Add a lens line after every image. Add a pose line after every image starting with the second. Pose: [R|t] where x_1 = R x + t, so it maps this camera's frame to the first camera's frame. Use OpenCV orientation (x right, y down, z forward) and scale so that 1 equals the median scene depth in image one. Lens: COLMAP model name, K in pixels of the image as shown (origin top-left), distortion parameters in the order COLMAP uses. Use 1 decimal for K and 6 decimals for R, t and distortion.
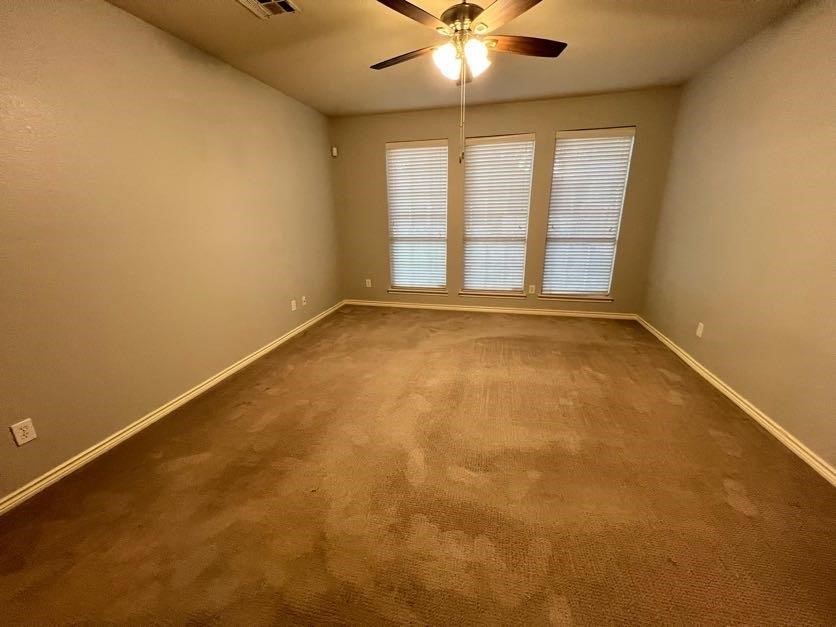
lens RADIAL K [[334.2, 0, 416.6], [0, 334.2, 316.8], [0, 0, 1]] dist [0.000303, -0.000337]
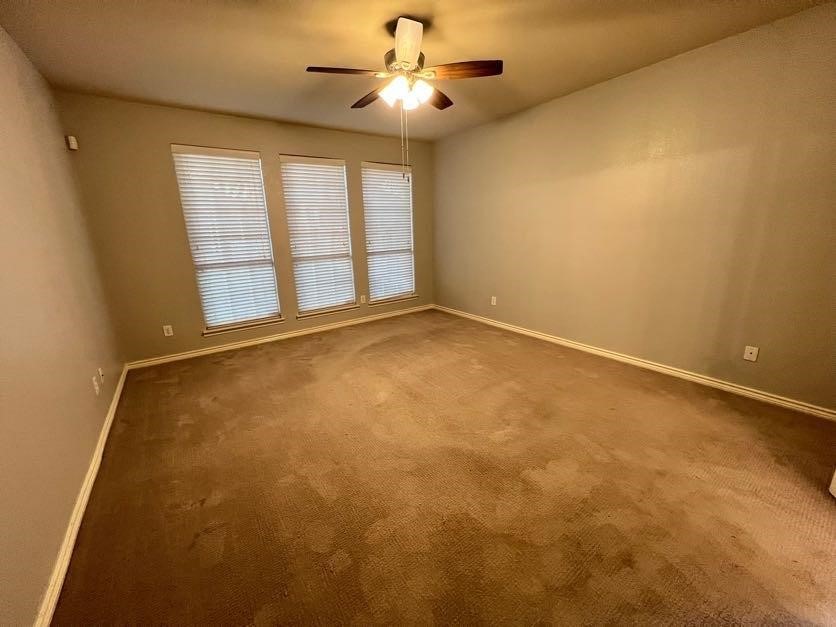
lens RADIAL K [[334.2, 0, 417.6], [0, 334.2, 317.2], [0, 0, 1]] dist [0.000303, -0.000337]
pose [[0.650329, -0.201908, 0.732329, -0.379123], [0.249190, 0.967389, 0.045427, -0.033048], [-0.717619, 0.152946, 0.679434, 0.144271]]
